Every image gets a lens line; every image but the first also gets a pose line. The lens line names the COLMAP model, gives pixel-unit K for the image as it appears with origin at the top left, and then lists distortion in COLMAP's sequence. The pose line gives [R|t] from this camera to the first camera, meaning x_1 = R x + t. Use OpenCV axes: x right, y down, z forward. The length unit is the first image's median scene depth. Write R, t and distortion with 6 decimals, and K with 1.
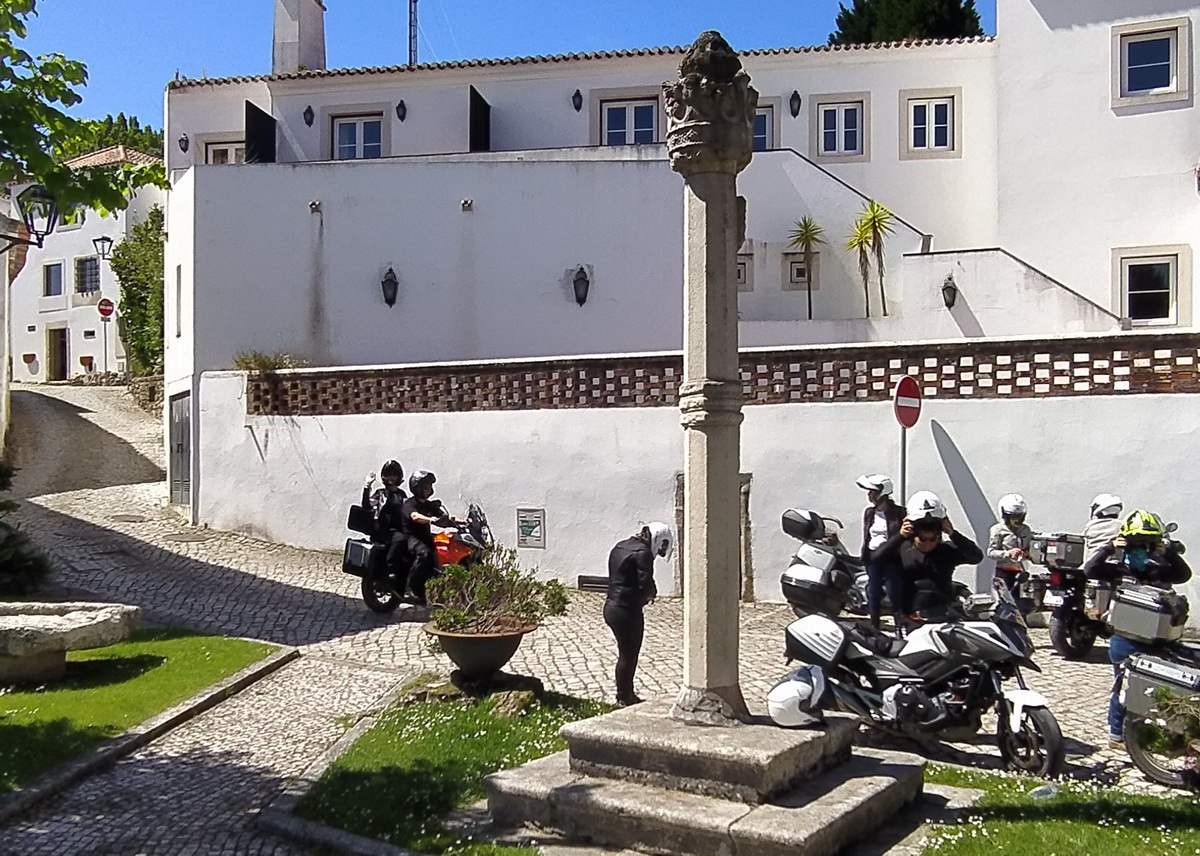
lens RADIAL K [[1305.9, 0, 599.4], [0, 1305.9, 516.2], [0, 0, 1]] dist [-0.205594, -0.059423]
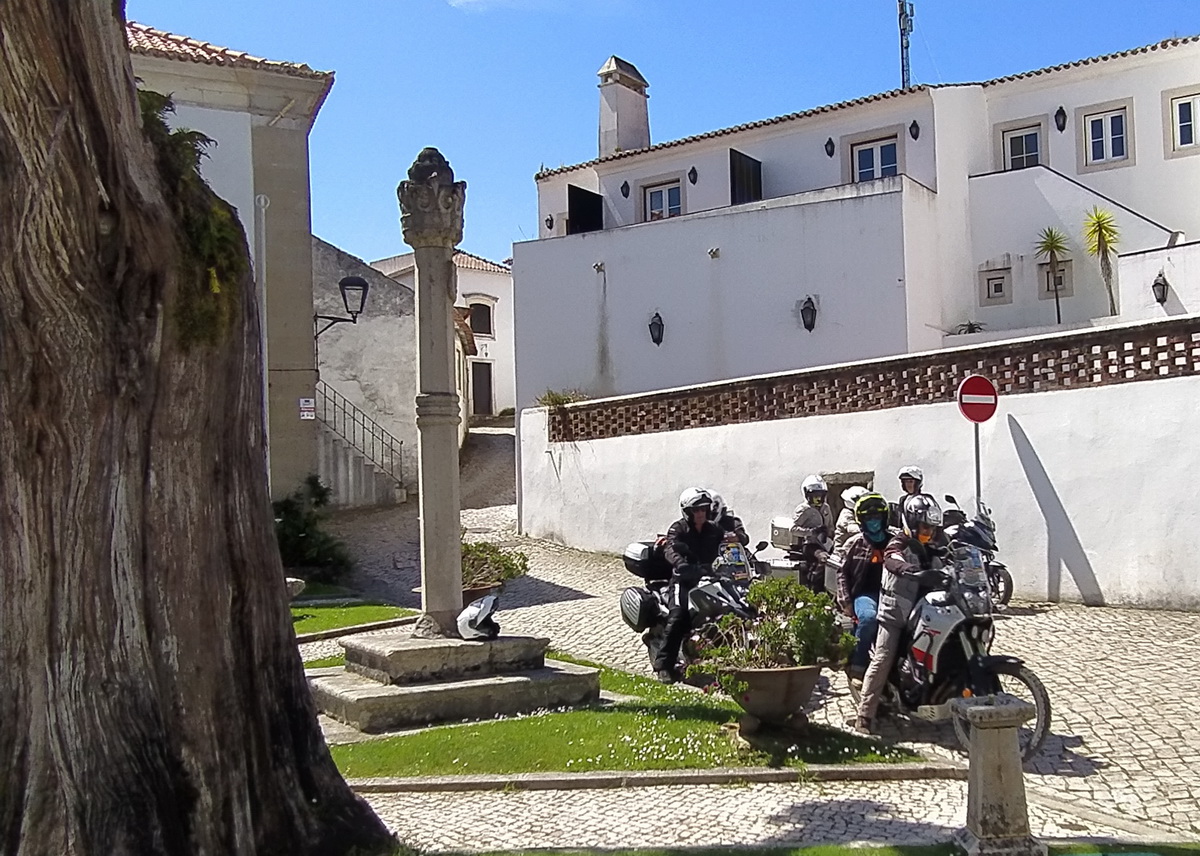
lens RADIAL K [[1305.9, 0, 599.4], [0, 1305.9, 516.2], [0, 0, 1]] dist [-0.205594, -0.059423]
pose [[0.889225, -0.028350, -0.456592, 0.331627], [0.021393, 0.999563, -0.020399, 0.018895], [0.456971, 0.008371, 0.889442, -0.091074]]
